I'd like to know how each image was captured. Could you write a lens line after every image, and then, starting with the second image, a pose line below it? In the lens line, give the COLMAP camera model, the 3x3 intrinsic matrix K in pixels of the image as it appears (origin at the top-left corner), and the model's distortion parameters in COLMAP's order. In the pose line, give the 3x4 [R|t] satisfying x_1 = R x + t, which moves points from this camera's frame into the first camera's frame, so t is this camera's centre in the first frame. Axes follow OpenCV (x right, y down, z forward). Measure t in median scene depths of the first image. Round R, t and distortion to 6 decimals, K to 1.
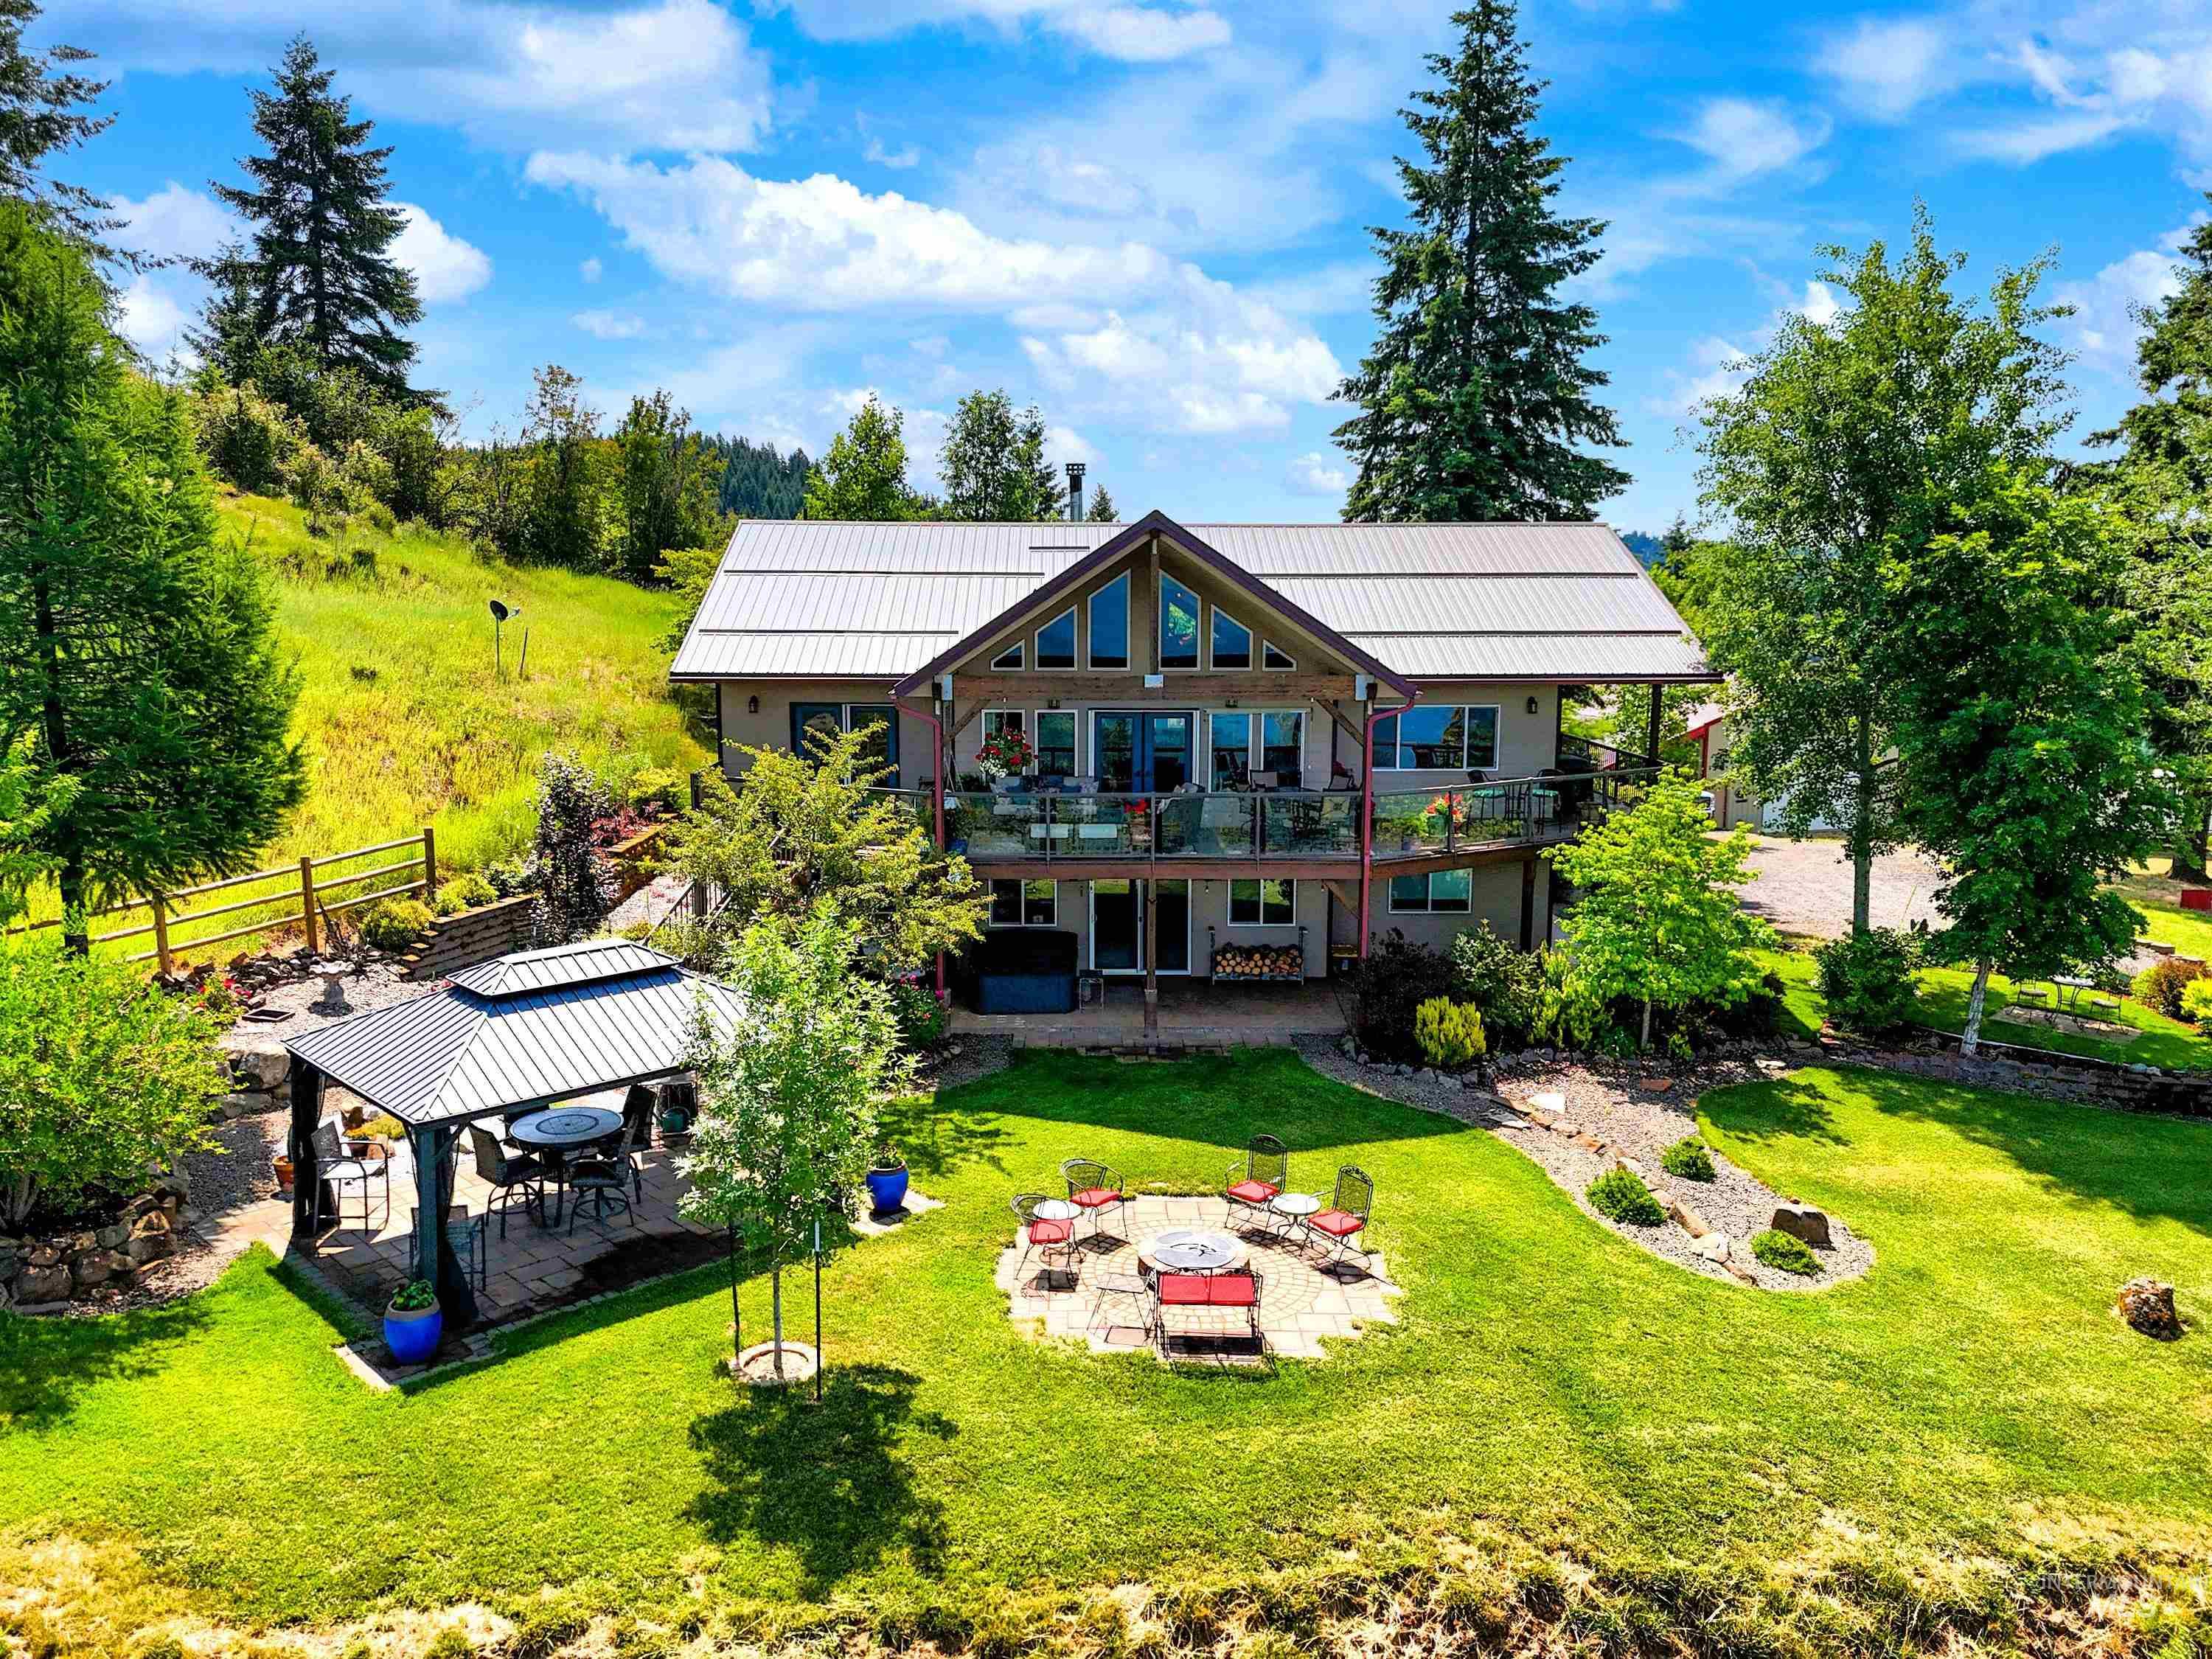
lens RADIAL K [[1574.6, 0, 1106.0], [0, 1574.6, 829.5], [0, 0, 1]] dist [0.031892, -0.003712]
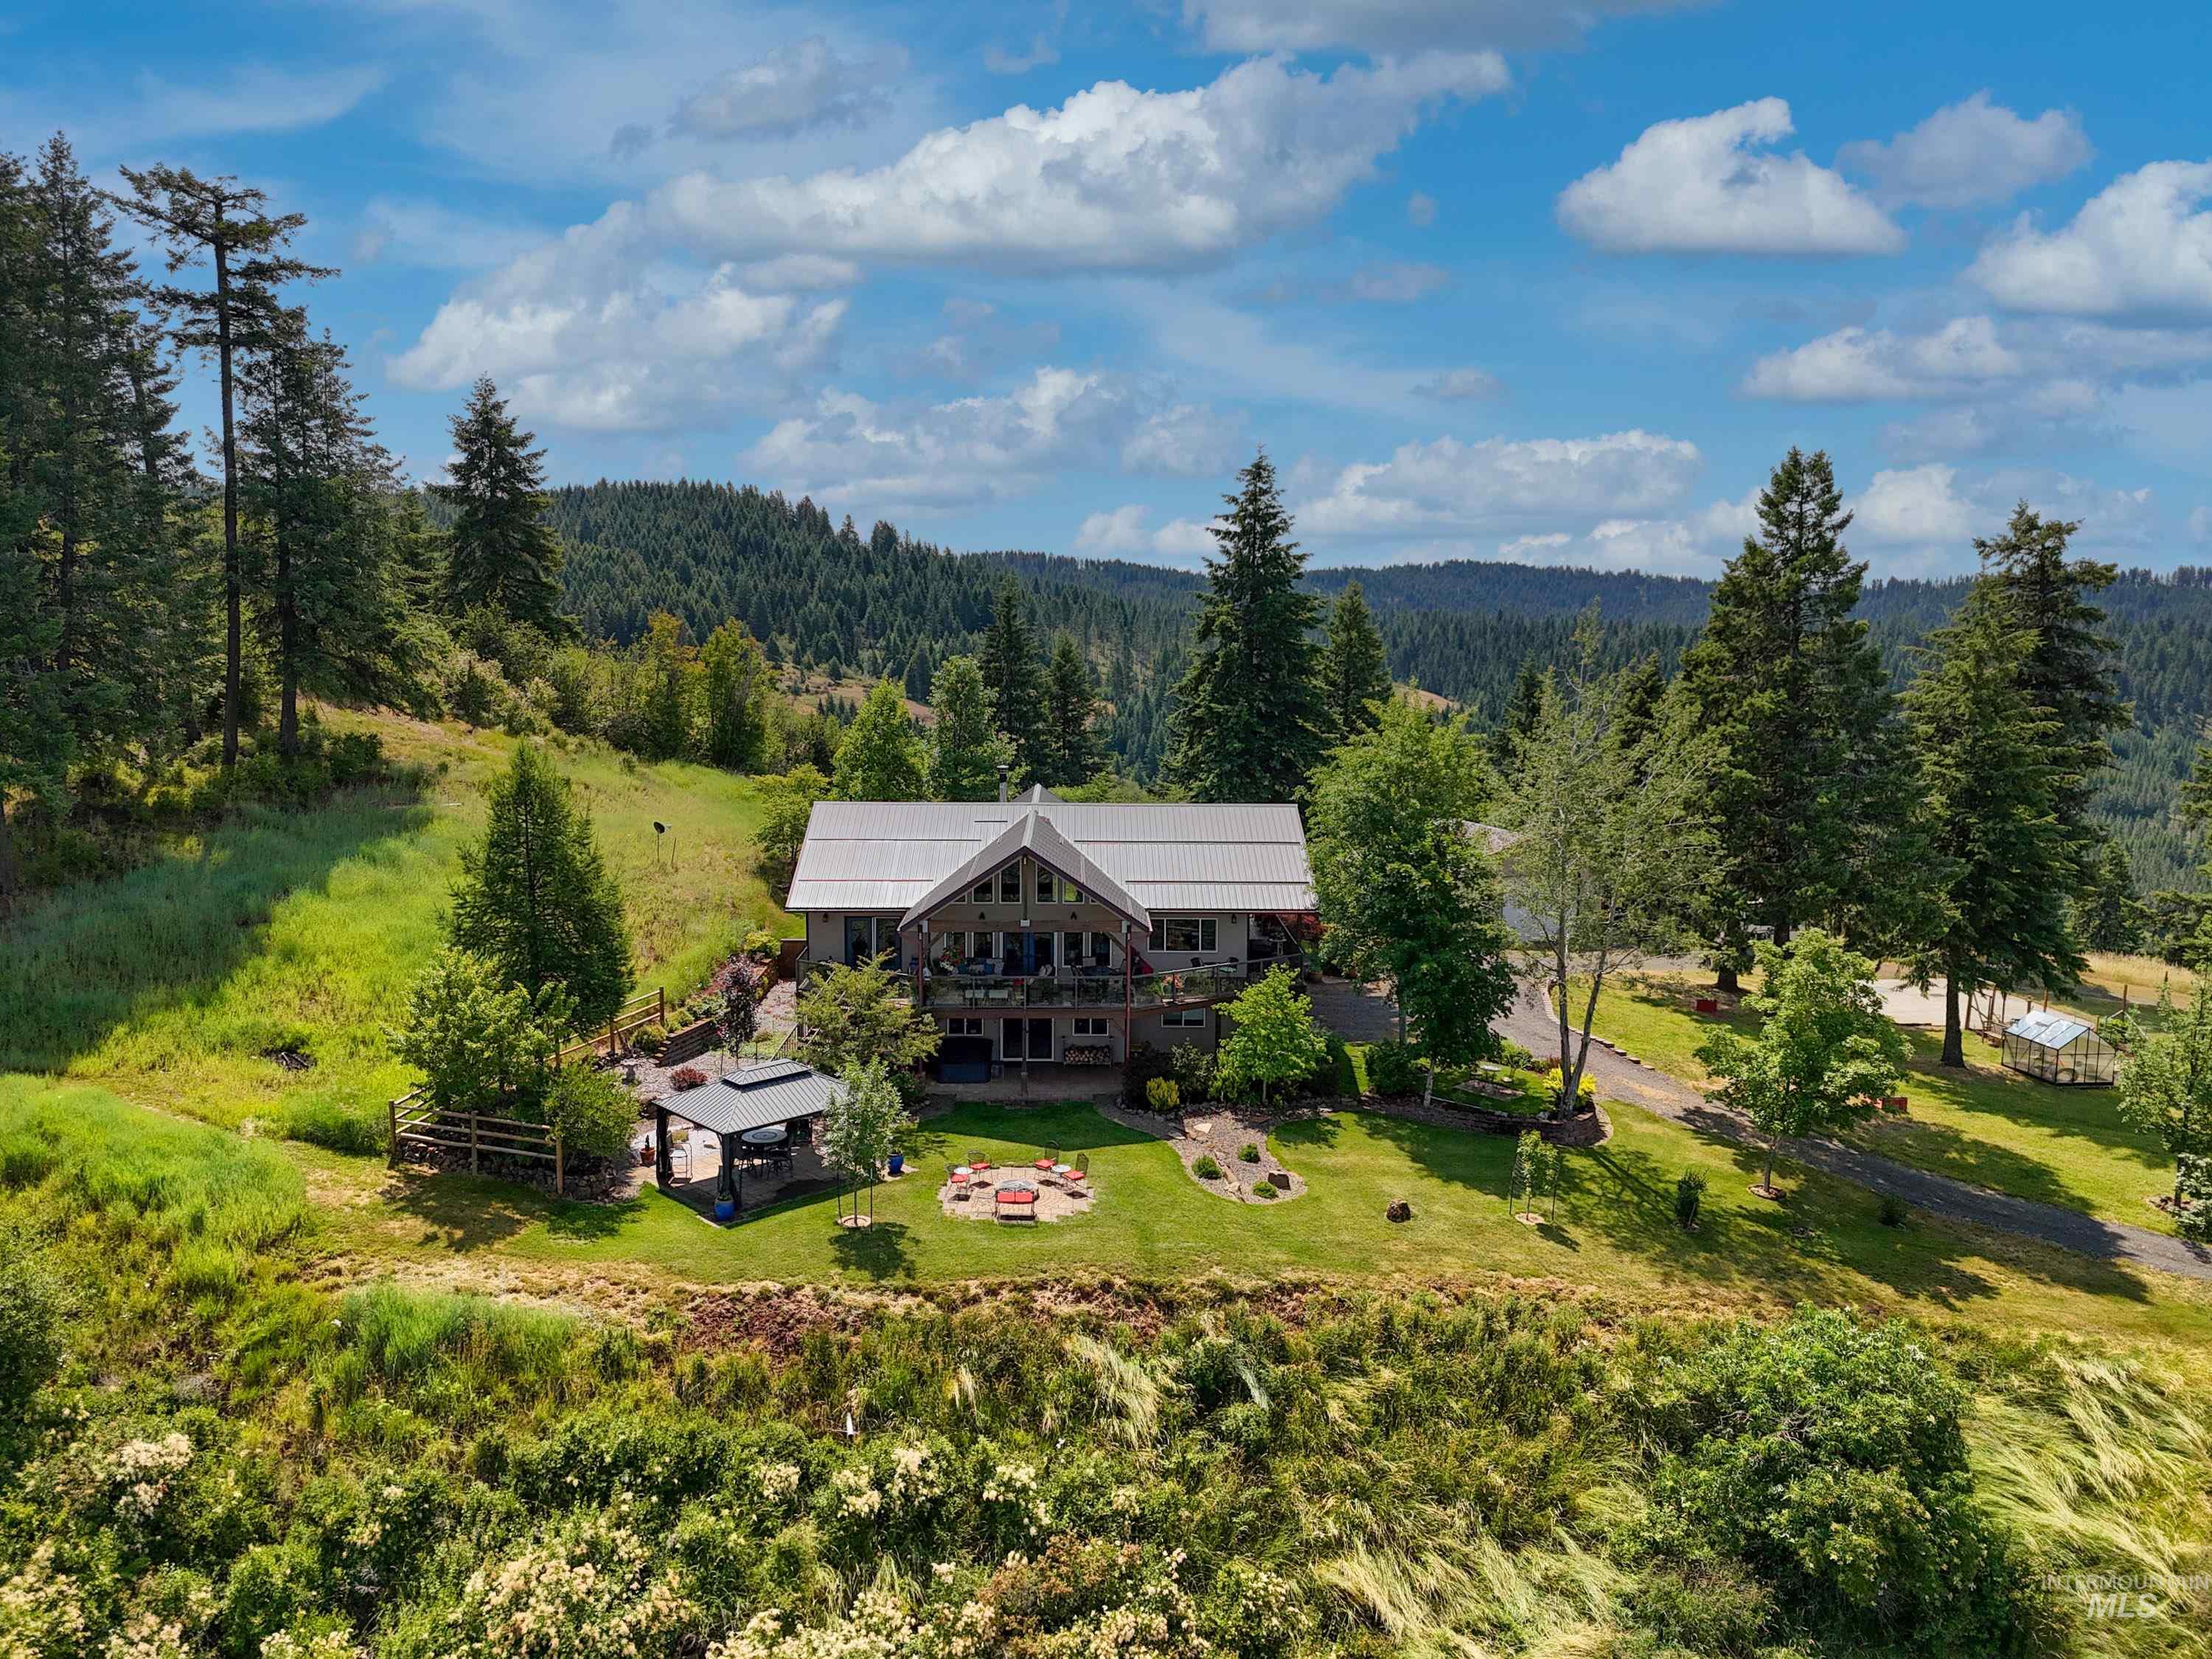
lens RADIAL K [[1546.0, 0, 1106.0], [0, 1546.0, 829.5], [0, 0, 1]] dist [0.052120, -0.001105]
pose [[0.999990, 0.004263, 0.001278, 0.169258], [-0.004237, 0.999784, -0.020328, -0.223271], [-0.001364, 0.020323, 0.999793, -1.311155]]
